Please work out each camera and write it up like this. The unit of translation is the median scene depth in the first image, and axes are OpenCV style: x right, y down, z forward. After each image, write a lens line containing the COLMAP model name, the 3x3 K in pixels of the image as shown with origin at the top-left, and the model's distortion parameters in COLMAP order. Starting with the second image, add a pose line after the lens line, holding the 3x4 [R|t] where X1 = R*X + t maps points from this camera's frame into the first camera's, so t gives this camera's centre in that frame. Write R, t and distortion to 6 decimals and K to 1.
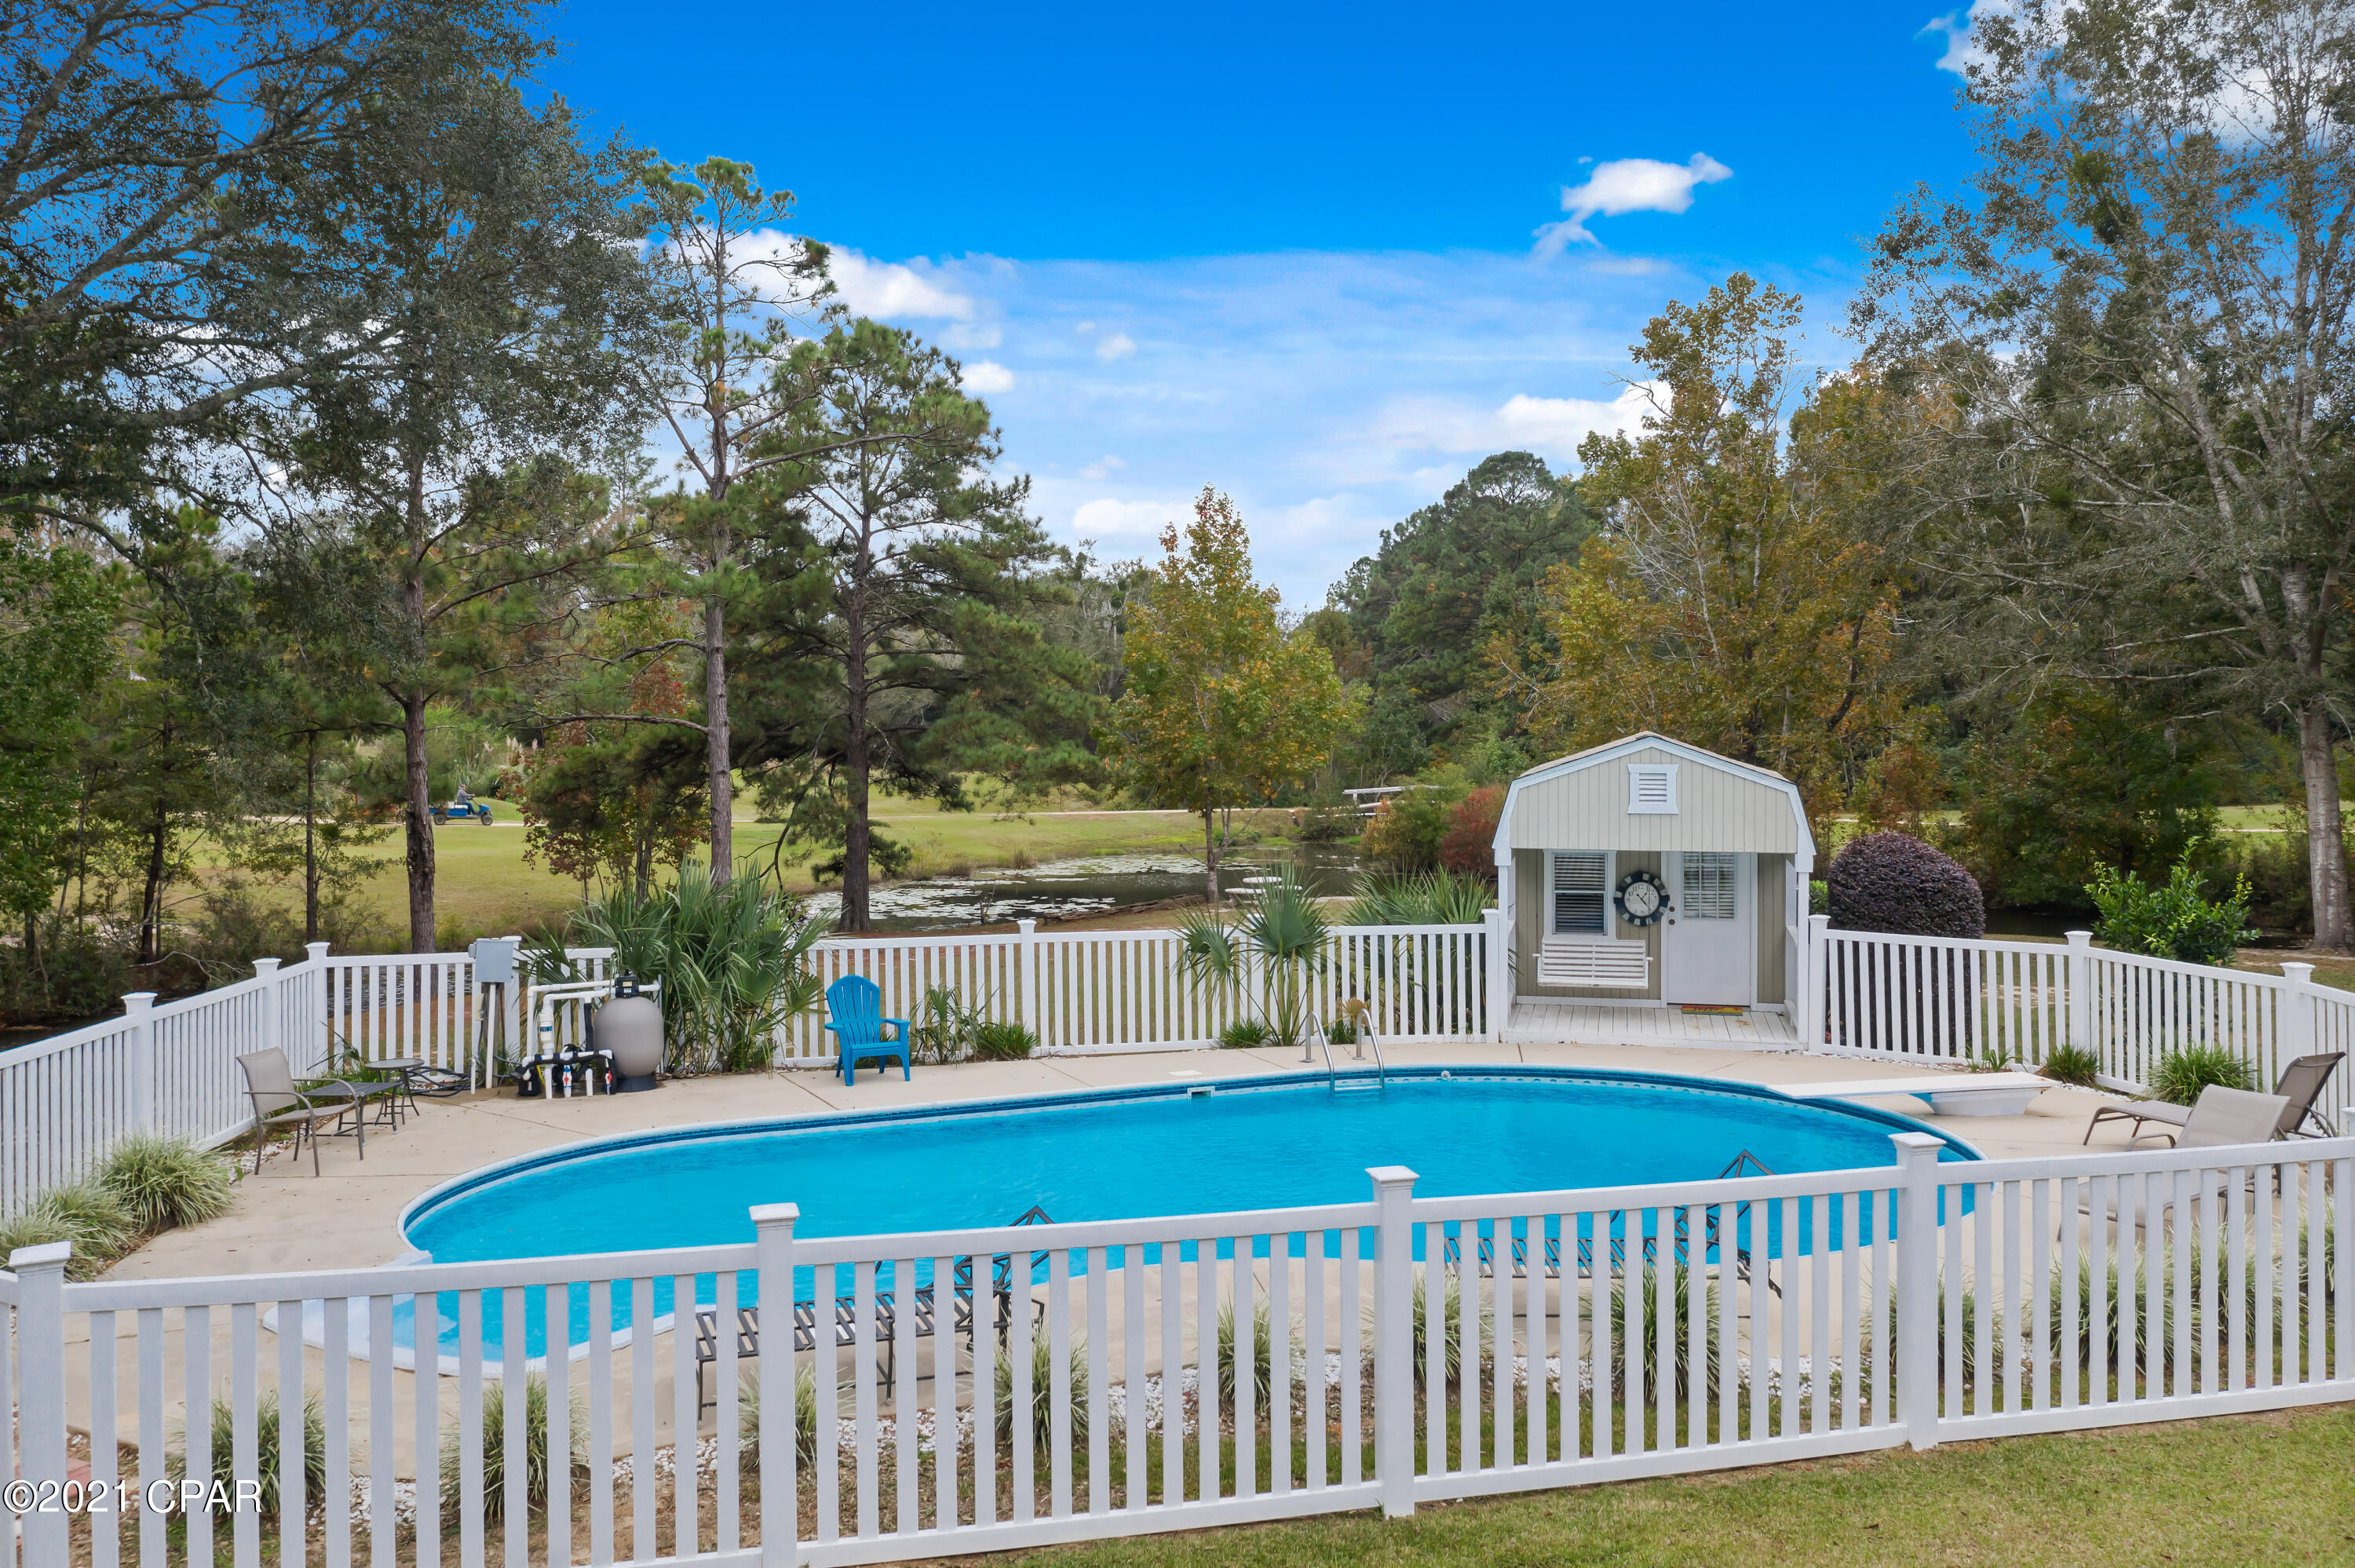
lens RADIAL K [[1840.0, 0, 1177.5], [0, 1840.0, 784.0], [0, 0, 1]] dist [-0.017355, 0.000834]
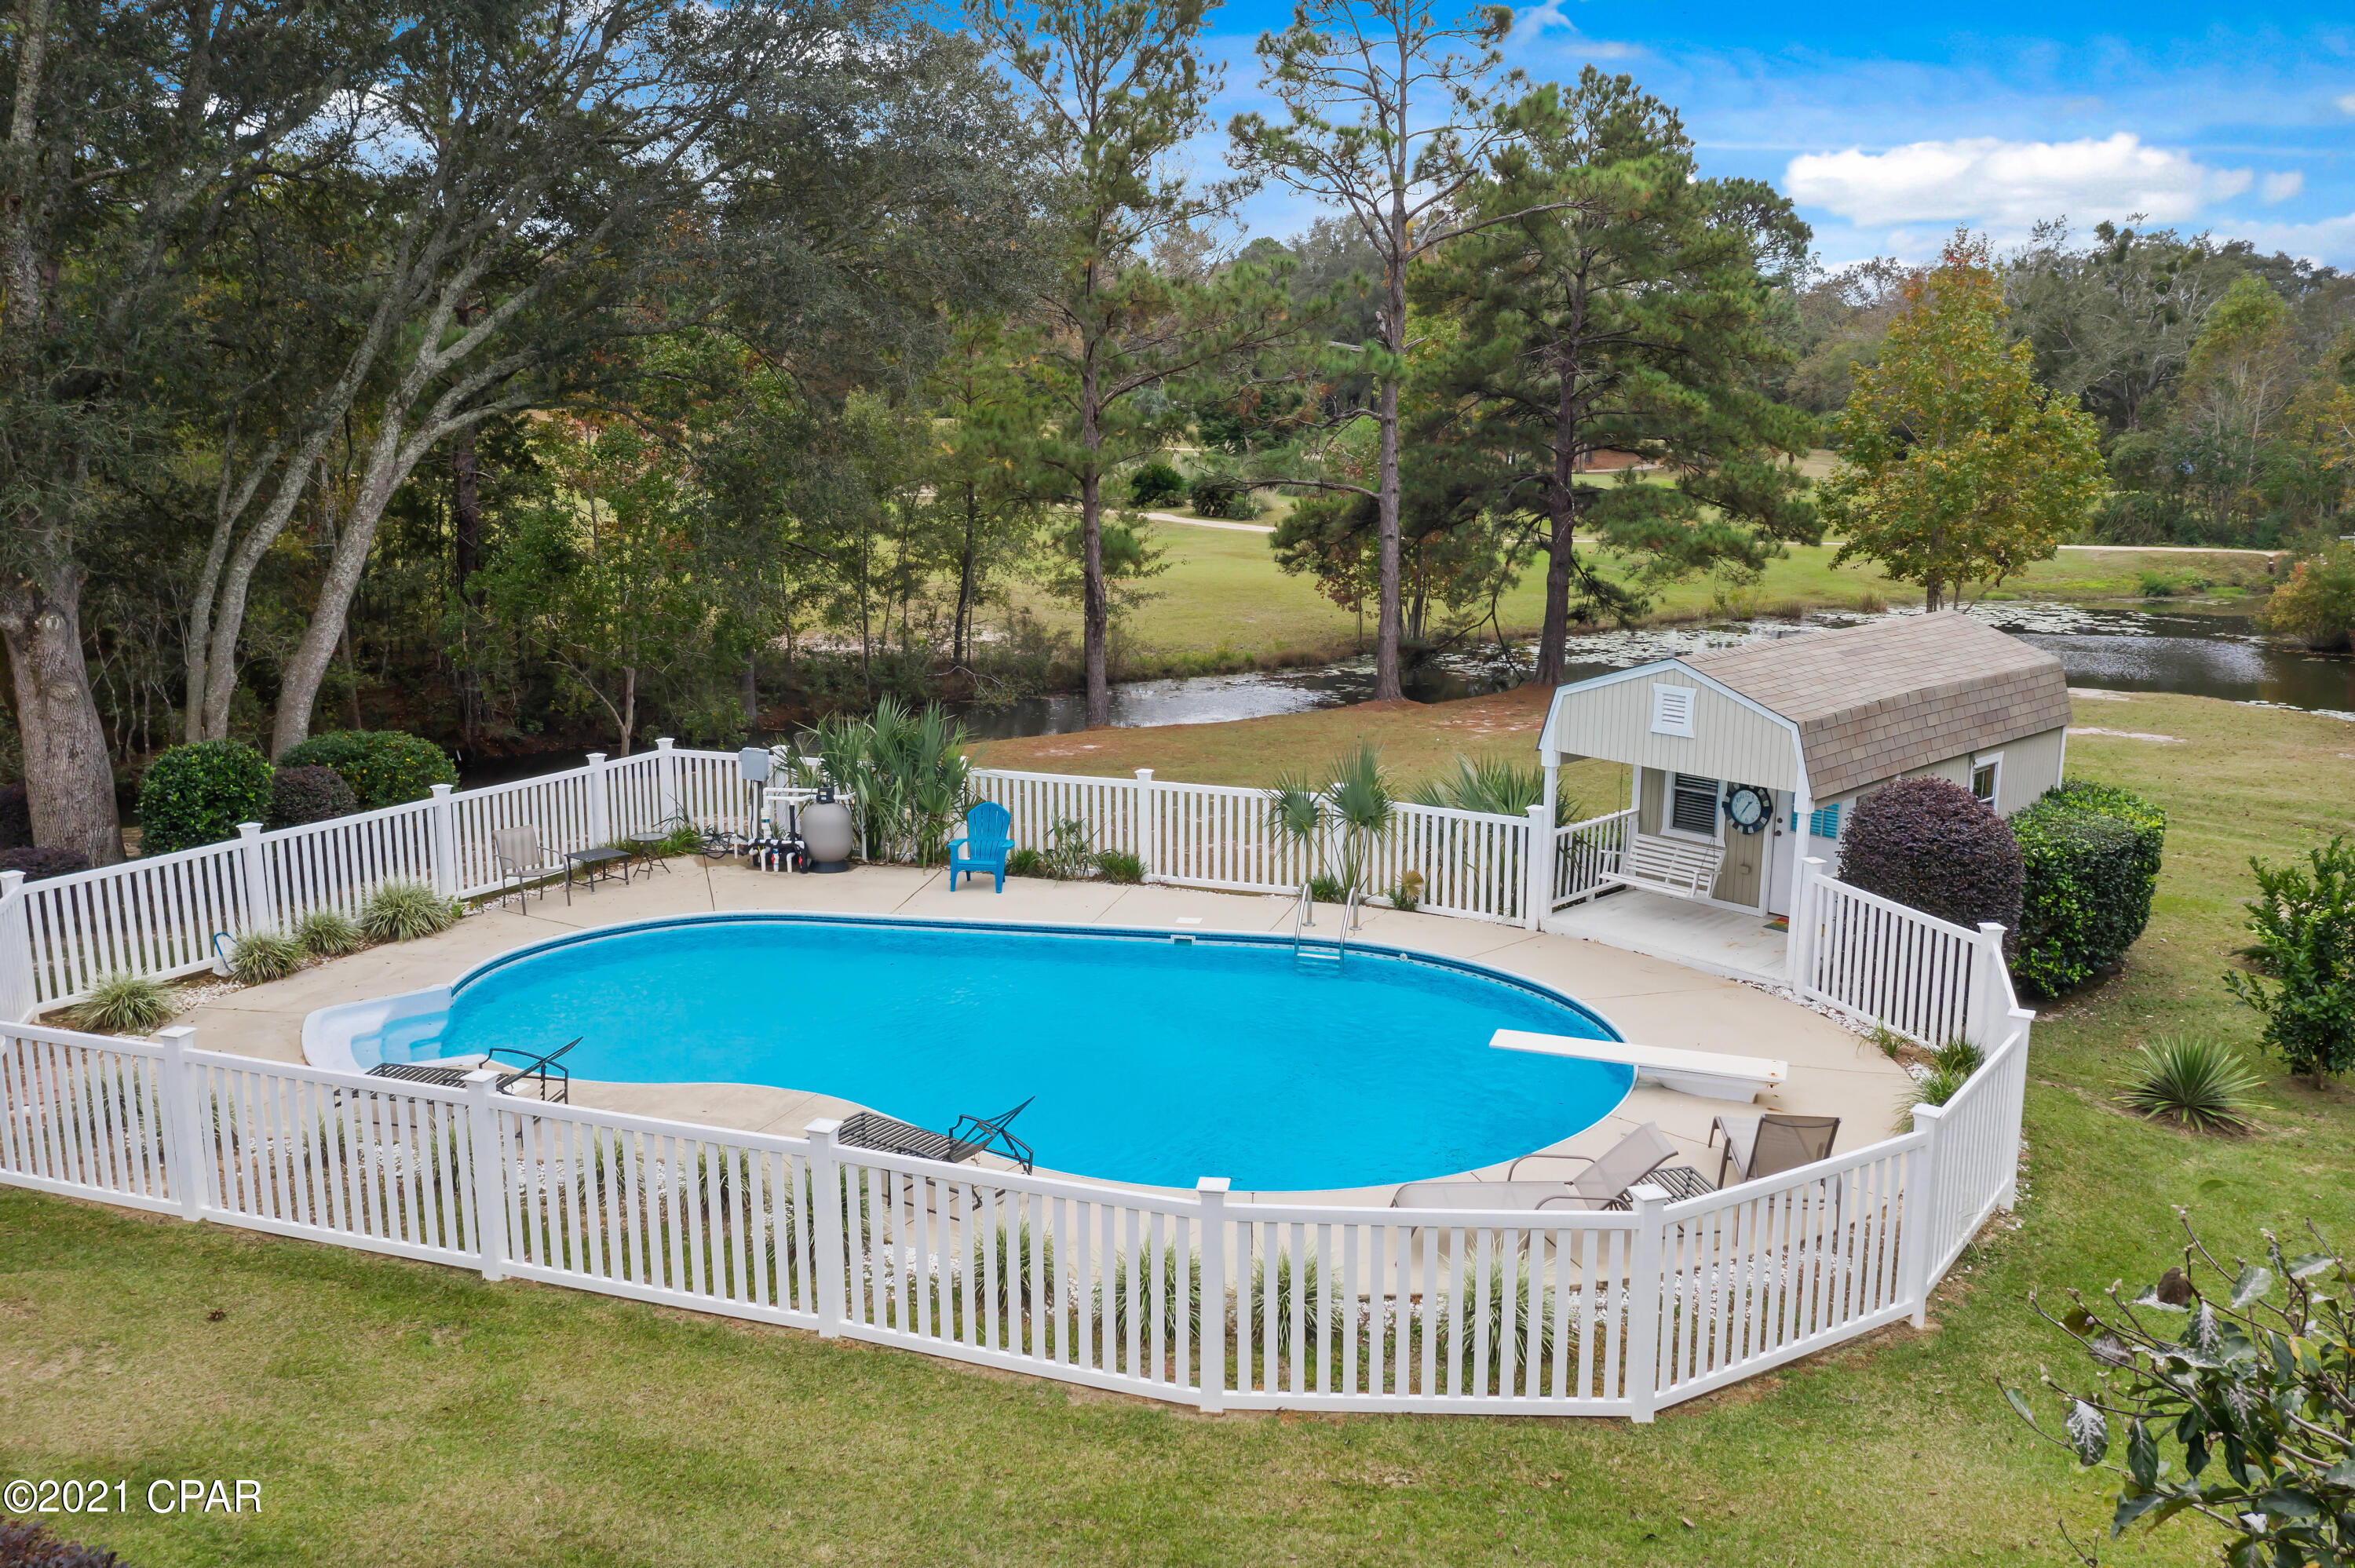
lens RADIAL K [[1851.7, 0, 1177.5], [0, 1851.7, 784.0], [0, 0, 1]] dist [-0.015646, -0.001922]
pose [[0.844648, 0.115248, -0.522769, 0.556432], [-0.024420, 0.983830, 0.177435, -0.127853], [0.534765, -0.137104, 0.833804, 0.014558]]
